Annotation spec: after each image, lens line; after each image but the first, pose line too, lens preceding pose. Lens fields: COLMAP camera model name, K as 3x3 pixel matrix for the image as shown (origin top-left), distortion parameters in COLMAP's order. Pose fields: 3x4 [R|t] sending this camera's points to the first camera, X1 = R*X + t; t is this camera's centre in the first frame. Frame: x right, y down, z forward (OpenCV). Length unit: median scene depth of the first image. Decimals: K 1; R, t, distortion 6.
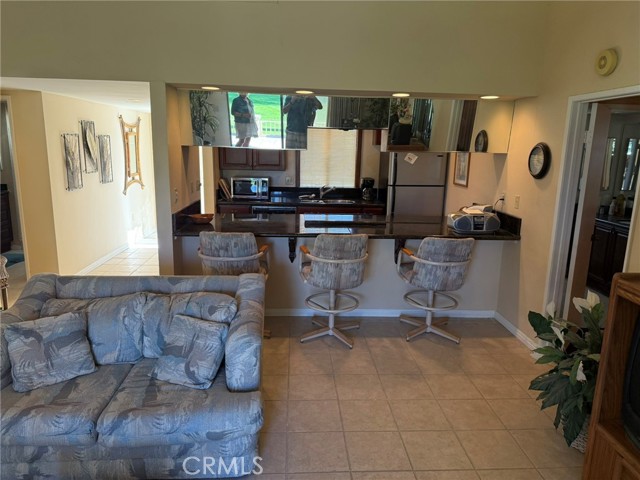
lens RADIAL K [[451.0, 0, 320.4], [0, 451.0, 239.2], [0, 0, 1]] dist [-0.006213, -0.001756]
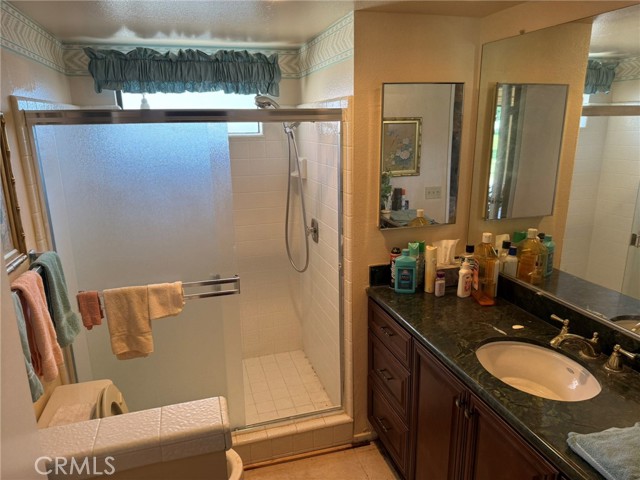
lens RADIAL K [[451.0, 0, 319.5], [0, 451.0, 241.1], [0, 0, 1]] dist [-0.006213, -0.001756]
pose [[0.974910, -0.079041, 0.208094, 0.464352], [0.065946, 0.995425, 0.069140, -0.130918], [-0.212606, -0.053682, 0.975662, 0.677697]]
